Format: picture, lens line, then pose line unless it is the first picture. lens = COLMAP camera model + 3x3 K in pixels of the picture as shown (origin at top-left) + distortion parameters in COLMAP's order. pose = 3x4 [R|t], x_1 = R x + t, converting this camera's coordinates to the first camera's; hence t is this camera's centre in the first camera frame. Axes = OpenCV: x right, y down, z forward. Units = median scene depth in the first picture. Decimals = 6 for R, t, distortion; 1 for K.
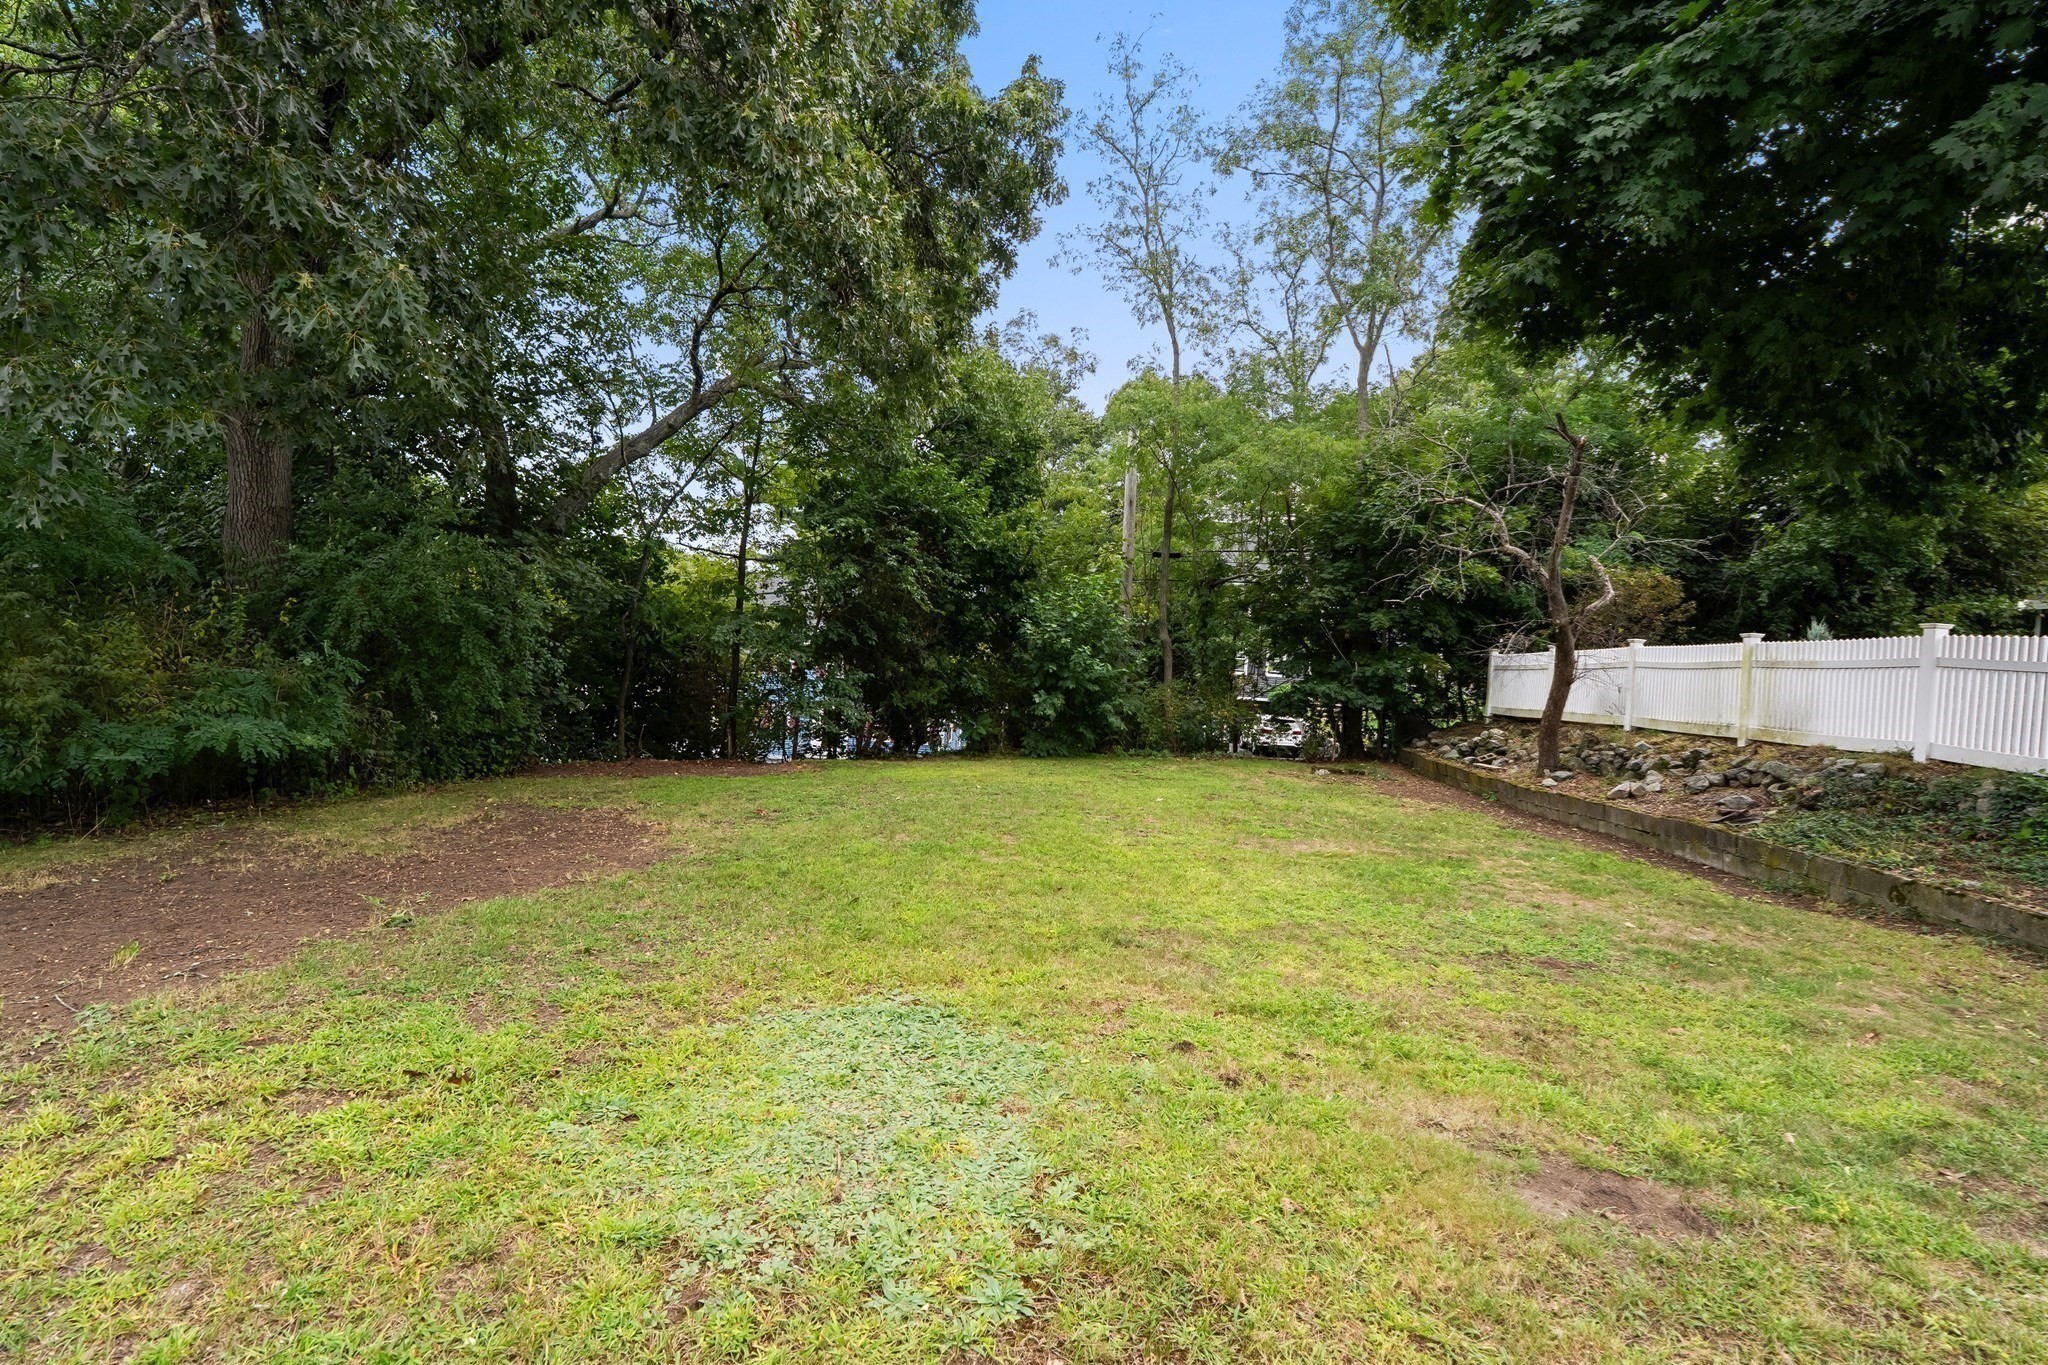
lens RADIAL K [[942.2, 0, 1027.4], [0, 942.2, 661.1], [0, 0, 1]] dist [0.015574, 0.000381]
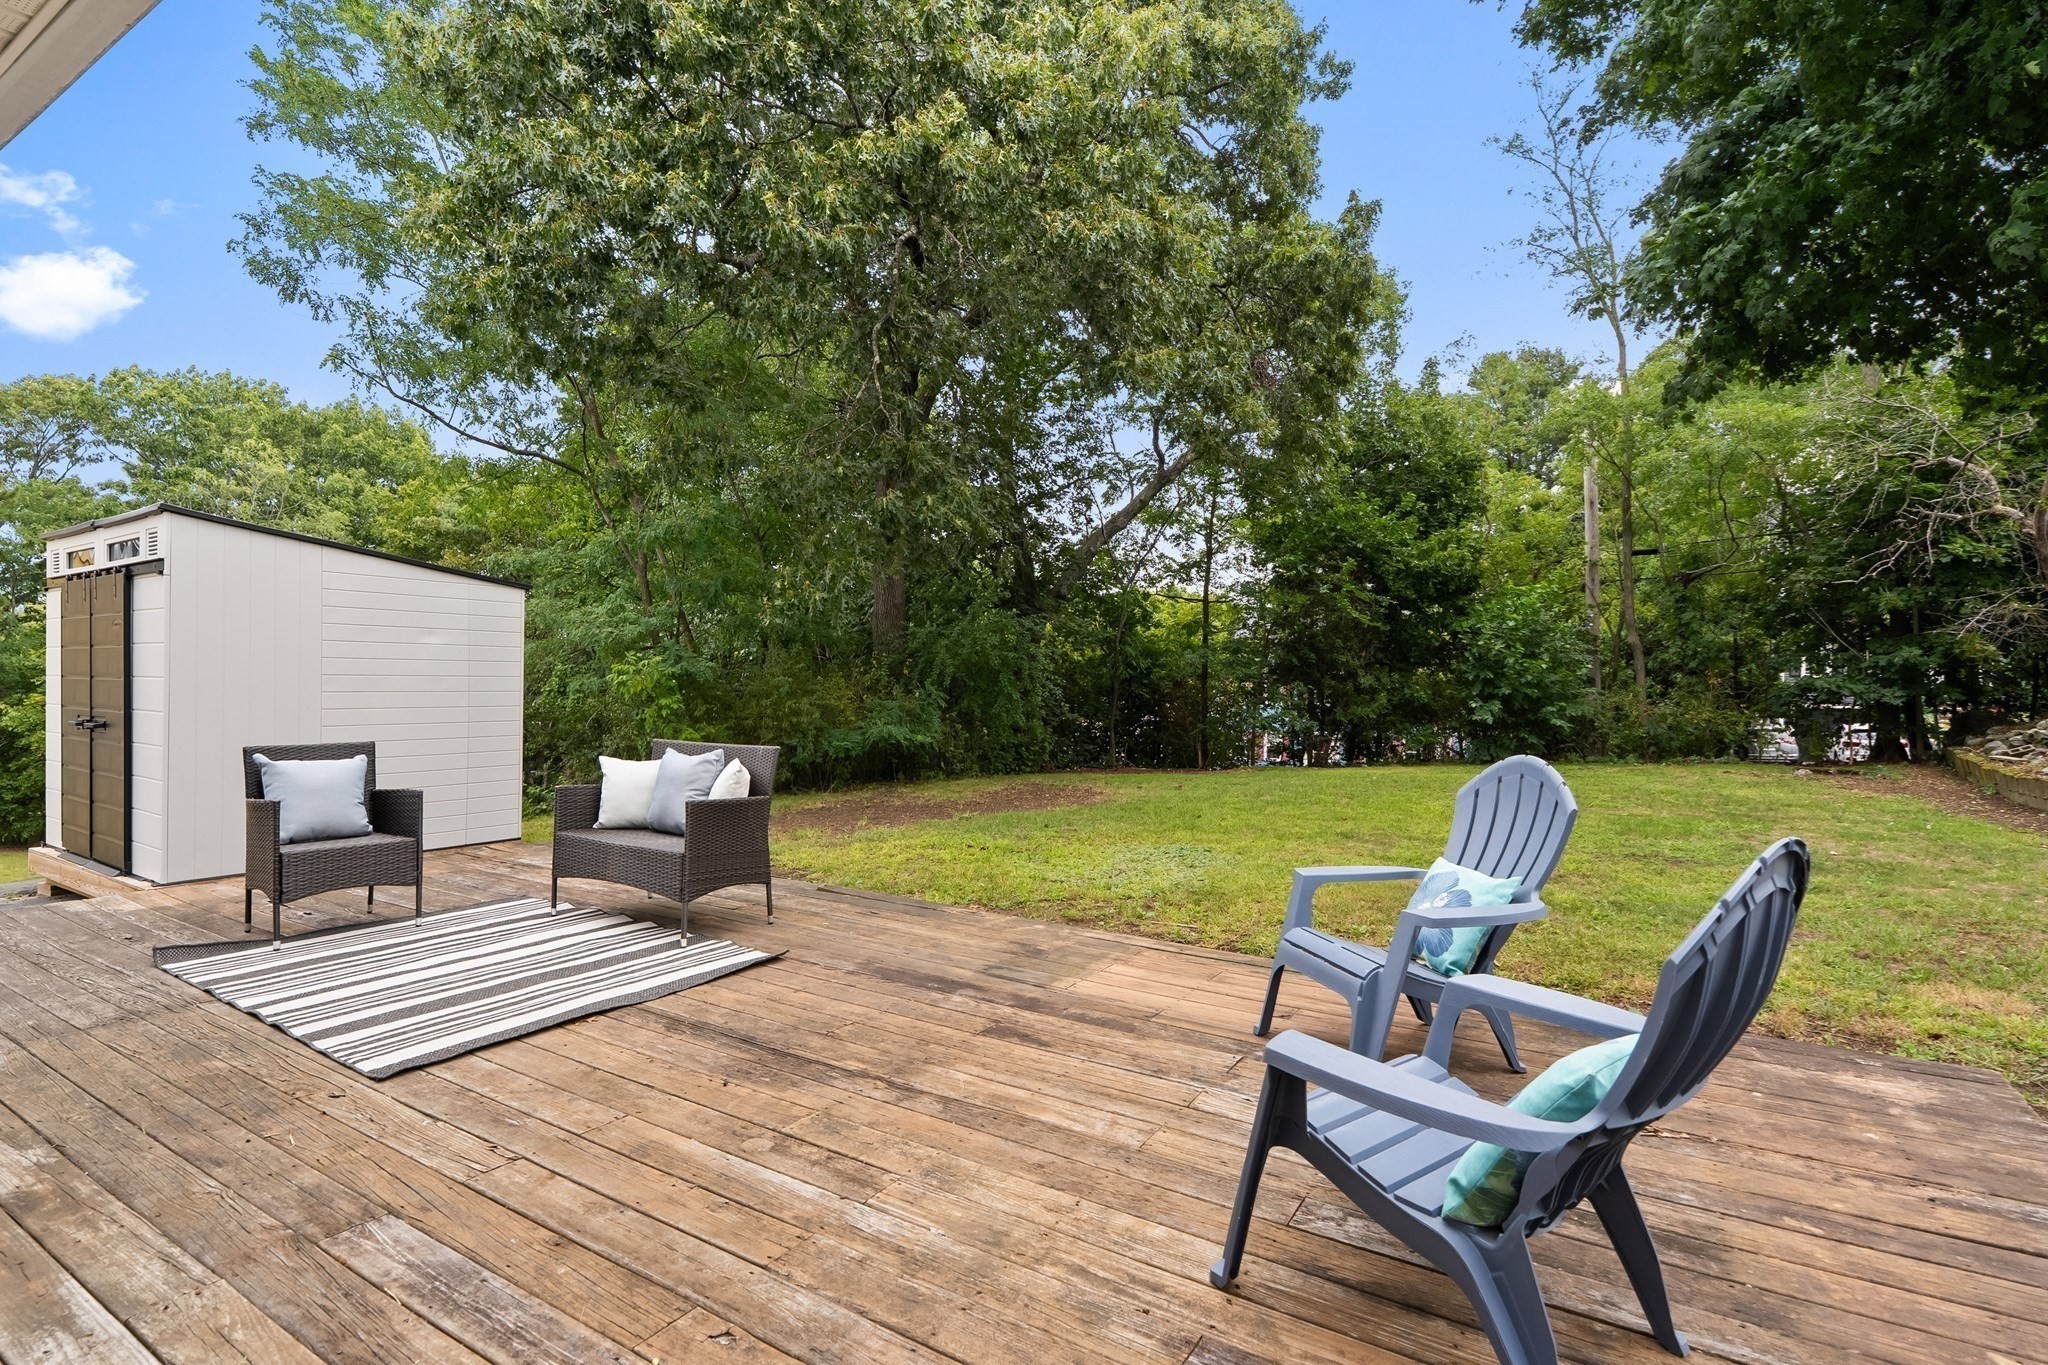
lens RADIAL K [[932.5, 0, 1022.5], [0, 932.5, 688.1], [0, 0, 1]] dist [-0.003230, 0.000203]
pose [[0.856895, -0.051800, -0.512881, 0.141162], [0.048637, 0.998624, -0.019599, 0.017905], [0.513191, -0.008151, 0.858236, -0.183673]]
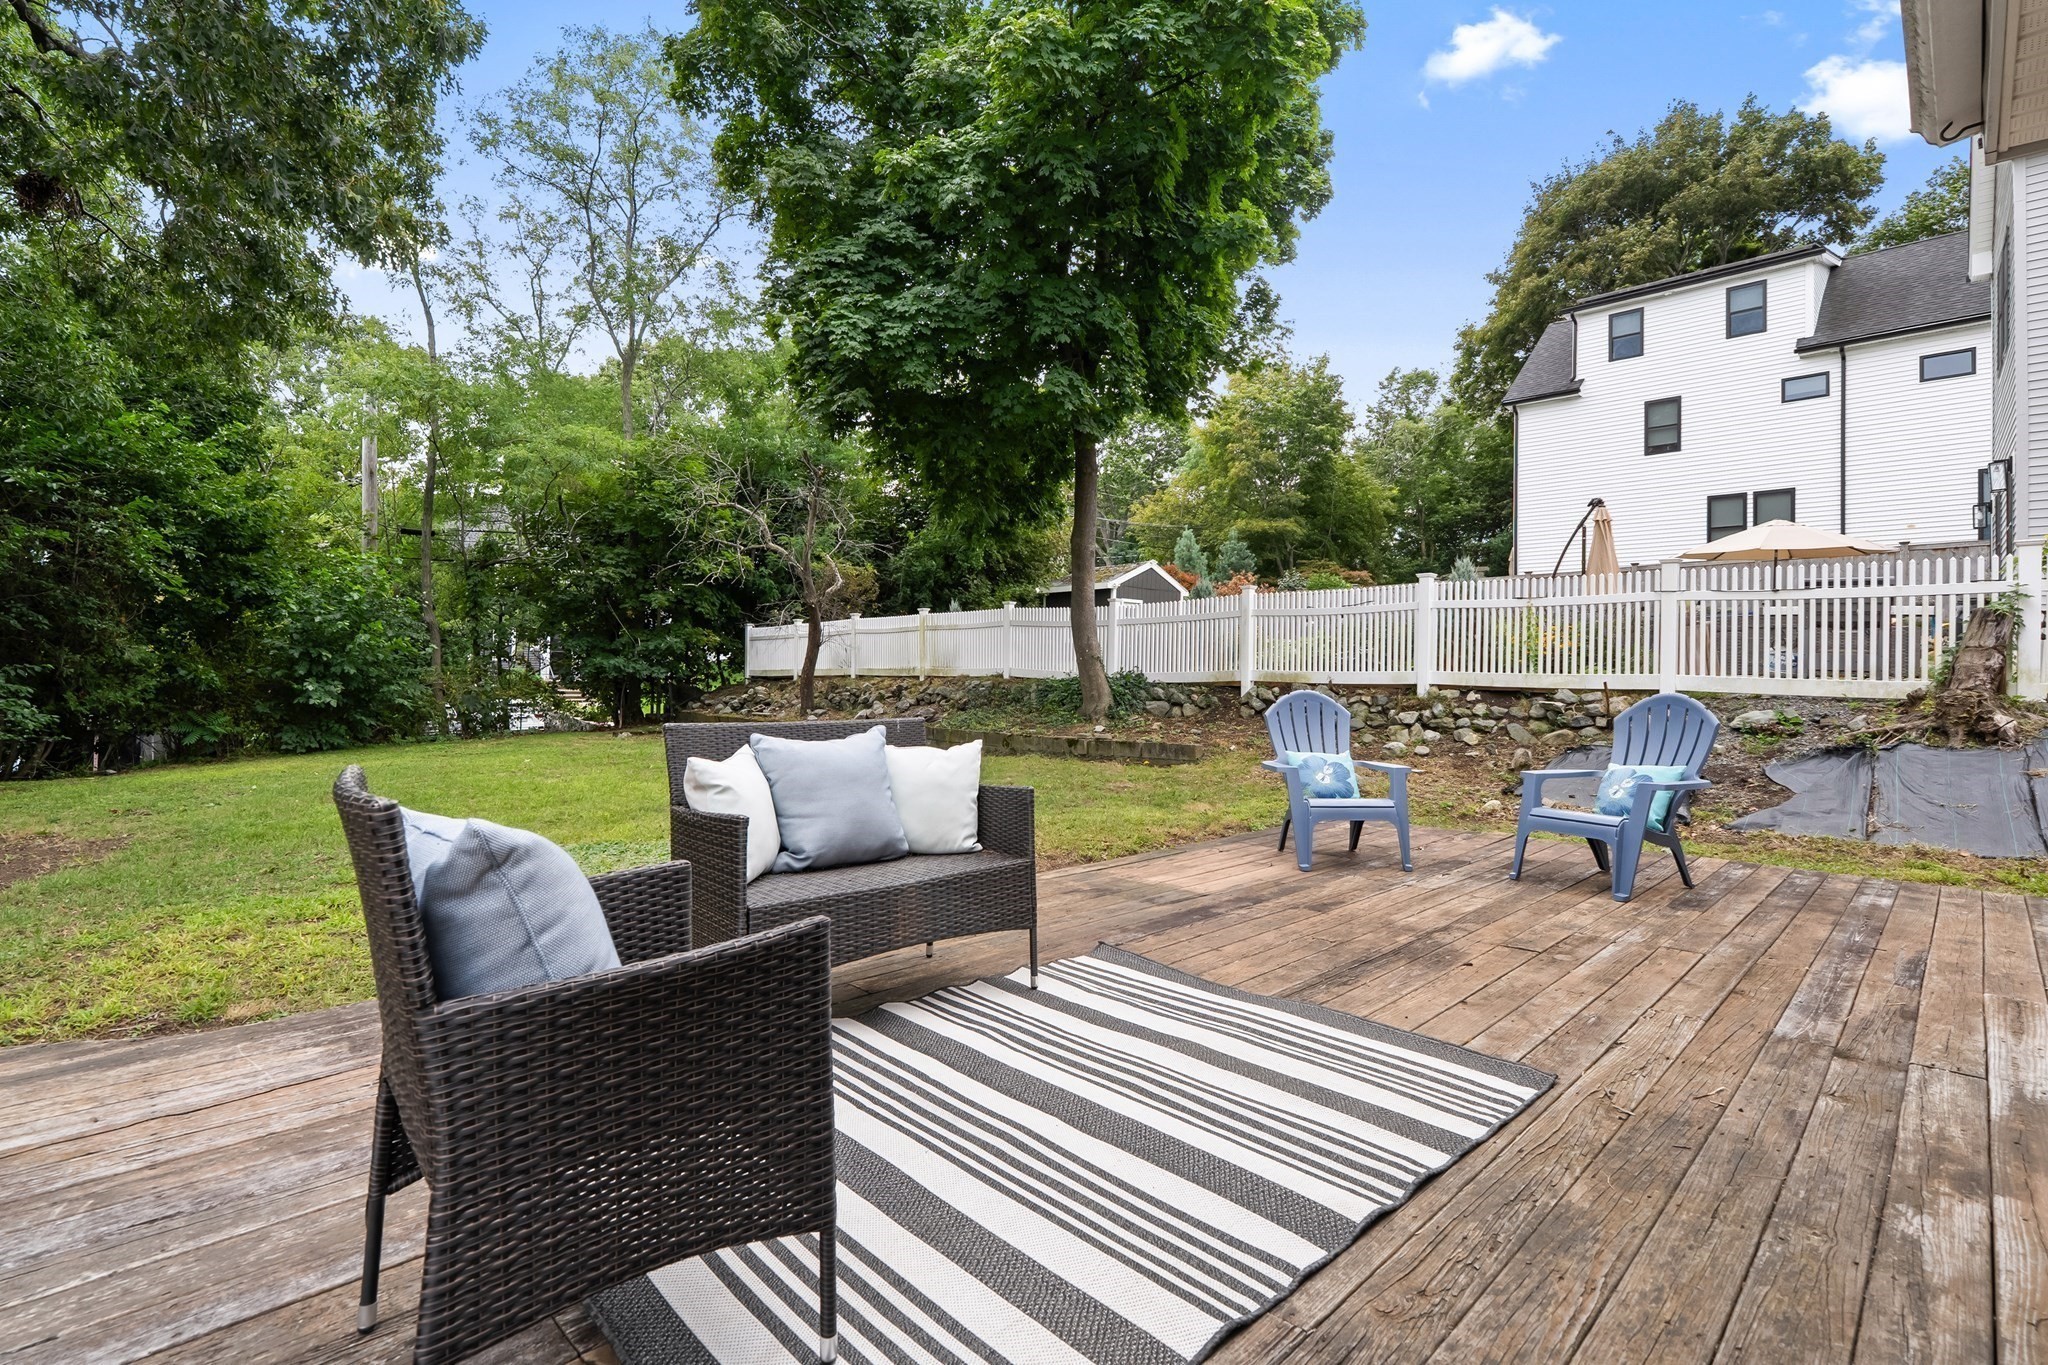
lens RADIAL K [[956.9, 0, 994.5], [0, 956.9, 685.4], [0, 0, 1]] dist [-0.001656, -0.000596]
pose [[0.718778, -0.064446, 0.692246, -0.175677], [0.034181, 0.997766, 0.057397, 0.007789], [-0.694399, -0.017594, 0.719375, -0.148899]]
